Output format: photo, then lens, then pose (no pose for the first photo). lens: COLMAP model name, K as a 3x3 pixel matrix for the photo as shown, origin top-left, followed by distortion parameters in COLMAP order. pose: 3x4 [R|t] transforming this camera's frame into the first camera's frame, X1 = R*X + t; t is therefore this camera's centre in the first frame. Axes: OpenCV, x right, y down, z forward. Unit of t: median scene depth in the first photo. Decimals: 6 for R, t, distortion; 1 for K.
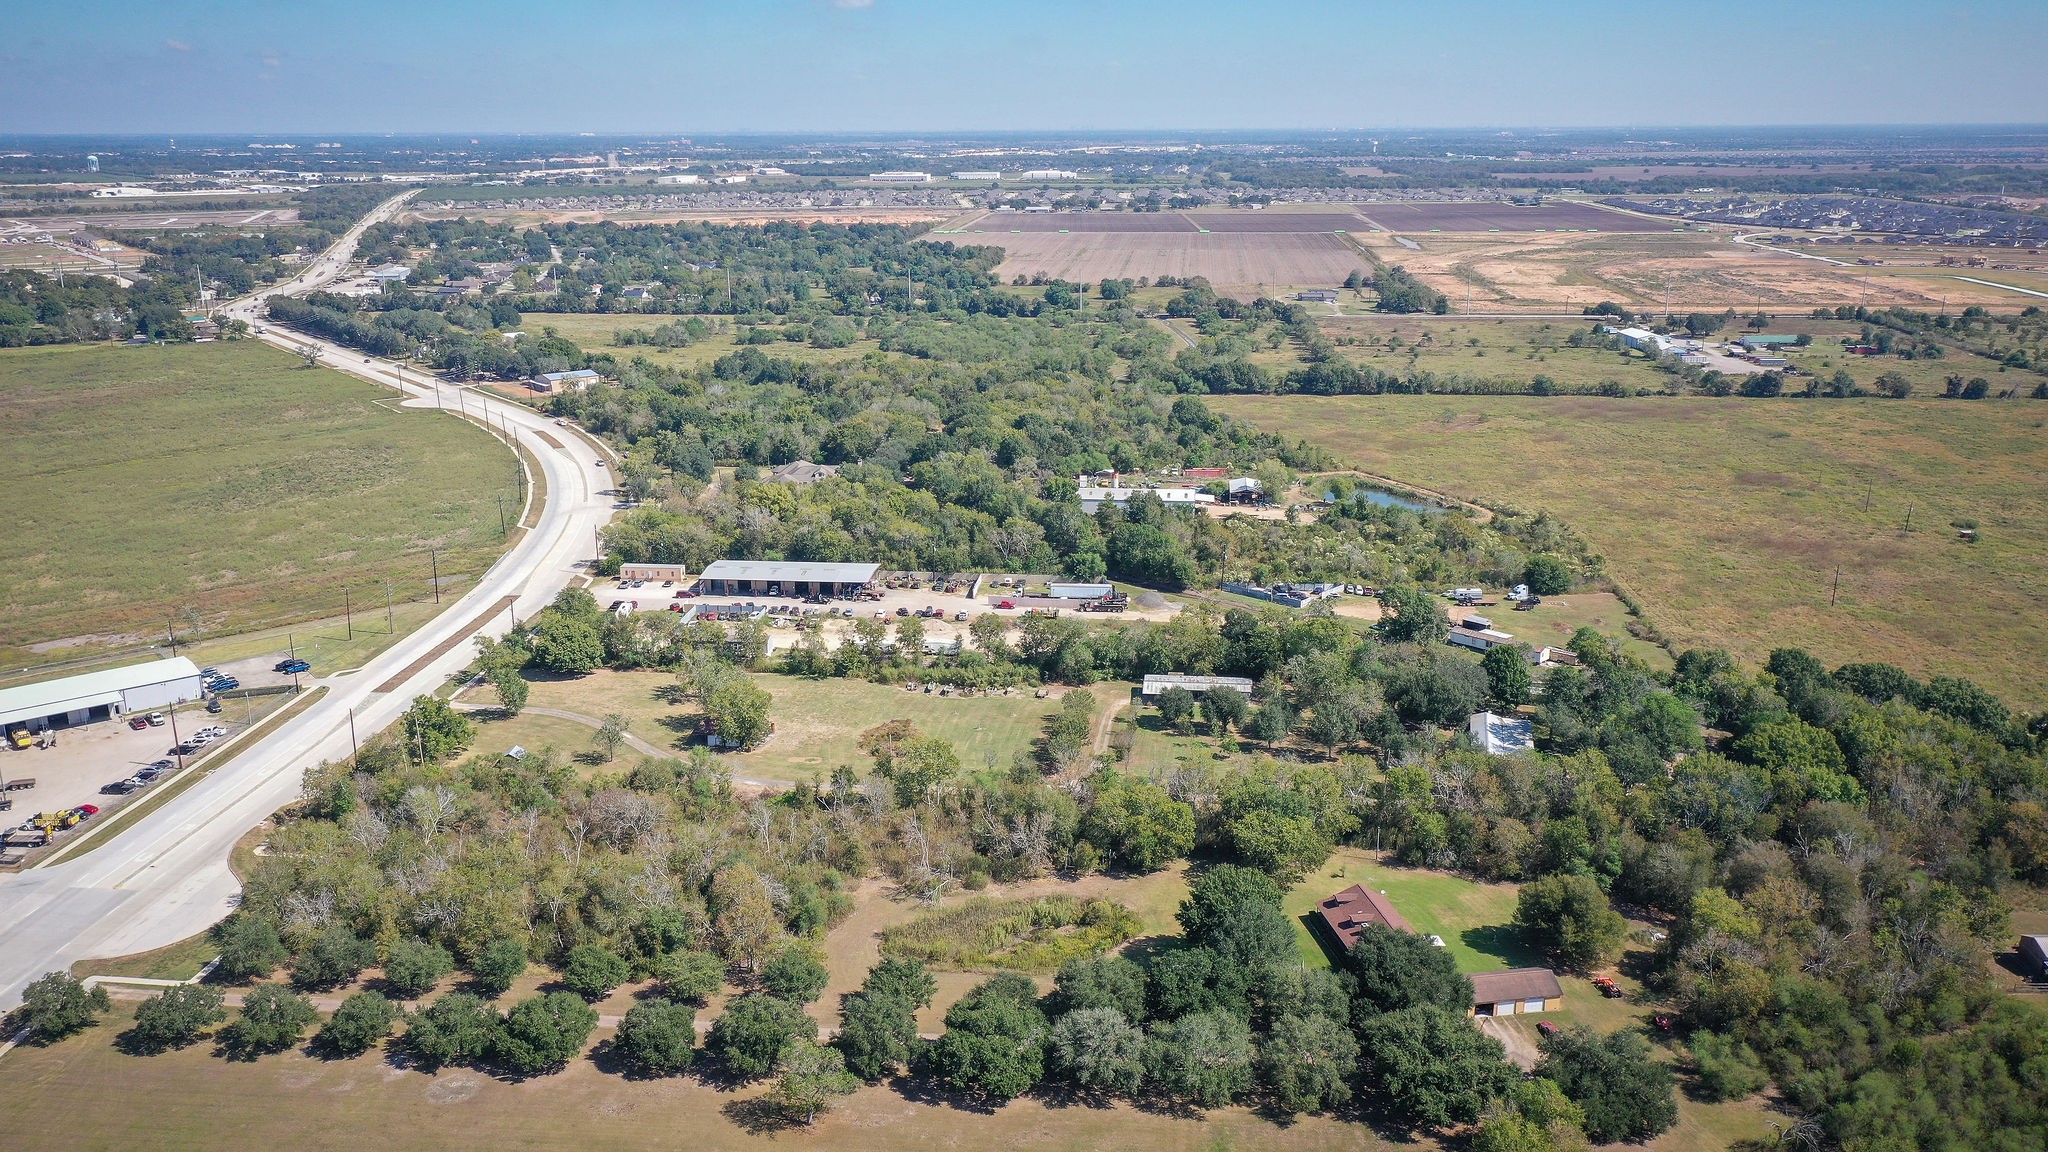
lens RADIAL K [[1614.1, 0, 1026.8], [0, 1614.1, 580.8], [0, 0, 1]] dist [0.004651, 0.003750]
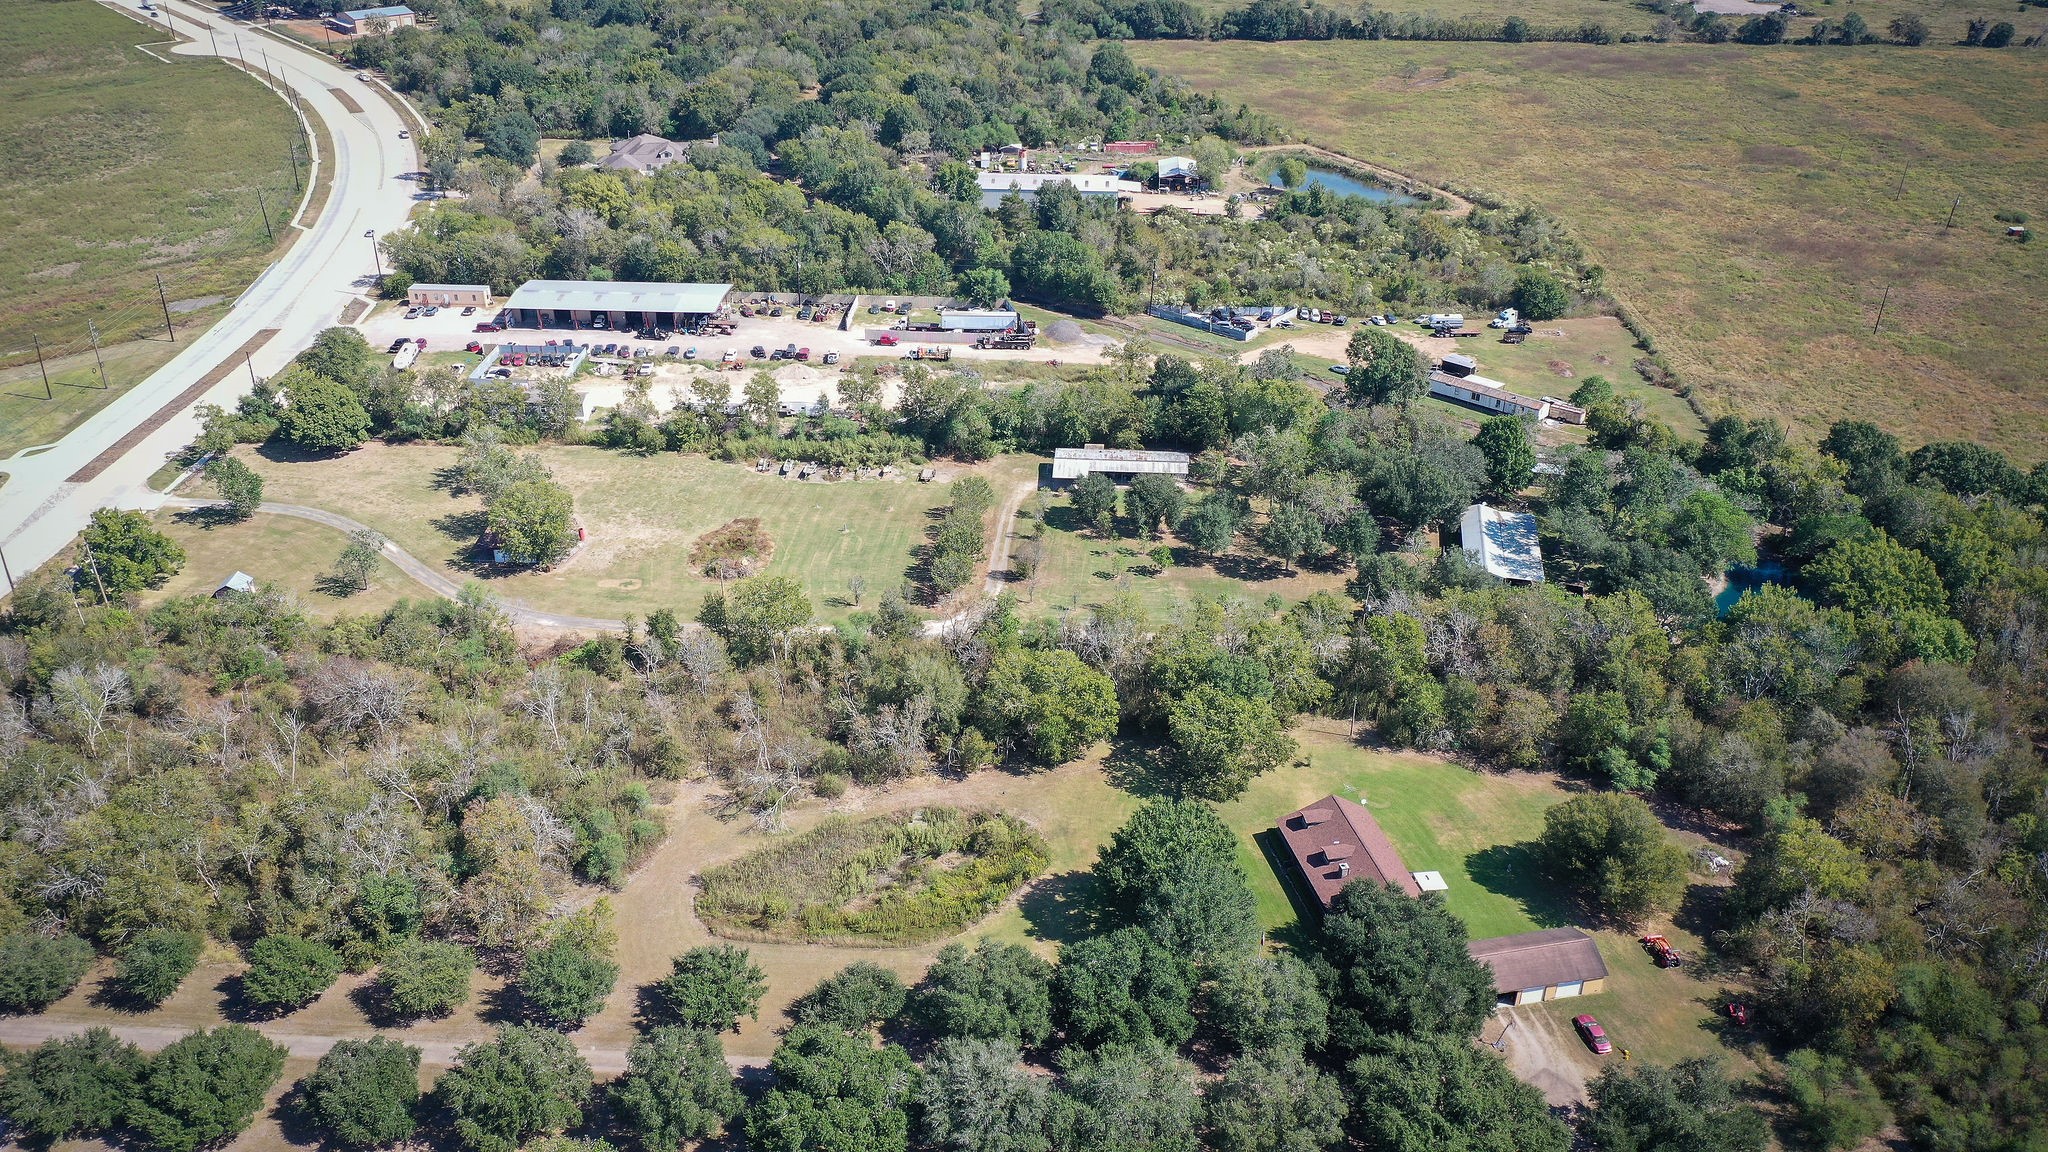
lens RADIAL K [[1614.1, 0, 1022.2], [0, 1614.1, 567.7], [0, 0, 1]] dist [0.004651, 0.003750]
pose [[0.998785, -0.013438, 0.047407, 0.019036], [0.002767, 0.975872, 0.218324, -0.063106], [-0.049197, -0.217928, 0.974724, 0.221486]]
